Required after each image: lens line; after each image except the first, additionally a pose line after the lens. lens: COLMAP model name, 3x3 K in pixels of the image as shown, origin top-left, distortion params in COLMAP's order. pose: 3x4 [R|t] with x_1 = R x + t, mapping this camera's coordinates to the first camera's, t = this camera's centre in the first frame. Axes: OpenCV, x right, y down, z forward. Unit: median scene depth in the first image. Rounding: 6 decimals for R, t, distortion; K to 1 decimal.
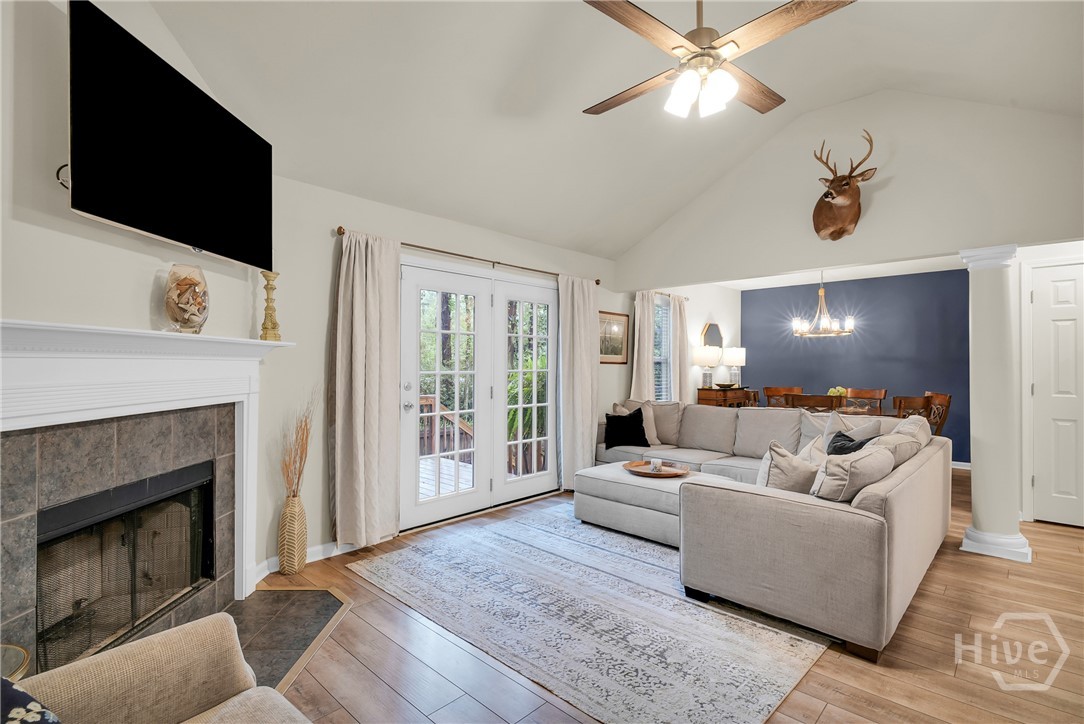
lens RADIAL K [[516.8, 0, 542.0], [0, 516.8, 362.0], [0, 0, 1]] dist [0.016877, -0.000260]
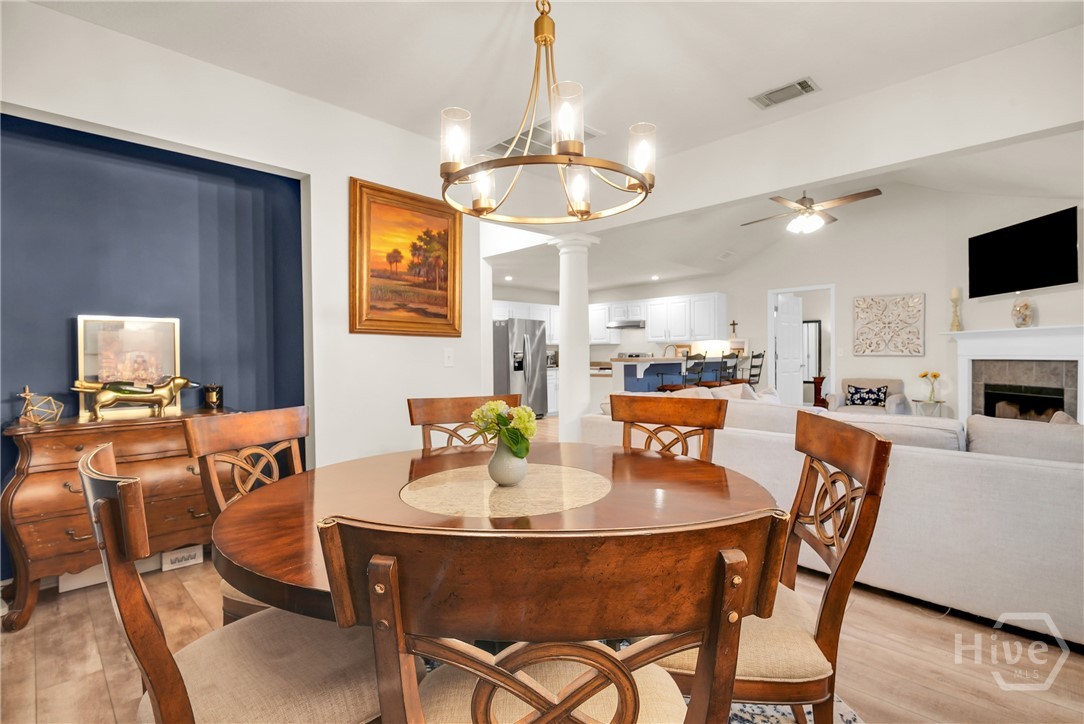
lens RADIAL K [[516.8, 0, 542.0], [0, 516.8, 362.0], [0, 0, 1]] dist [0.016877, -0.000260]
pose [[-0.999409, 0.008270, 0.033359, 1.346832], [0.008571, 0.999924, 0.008897, 0.058747], [-0.033283, 0.009177, -0.999404, 3.270330]]
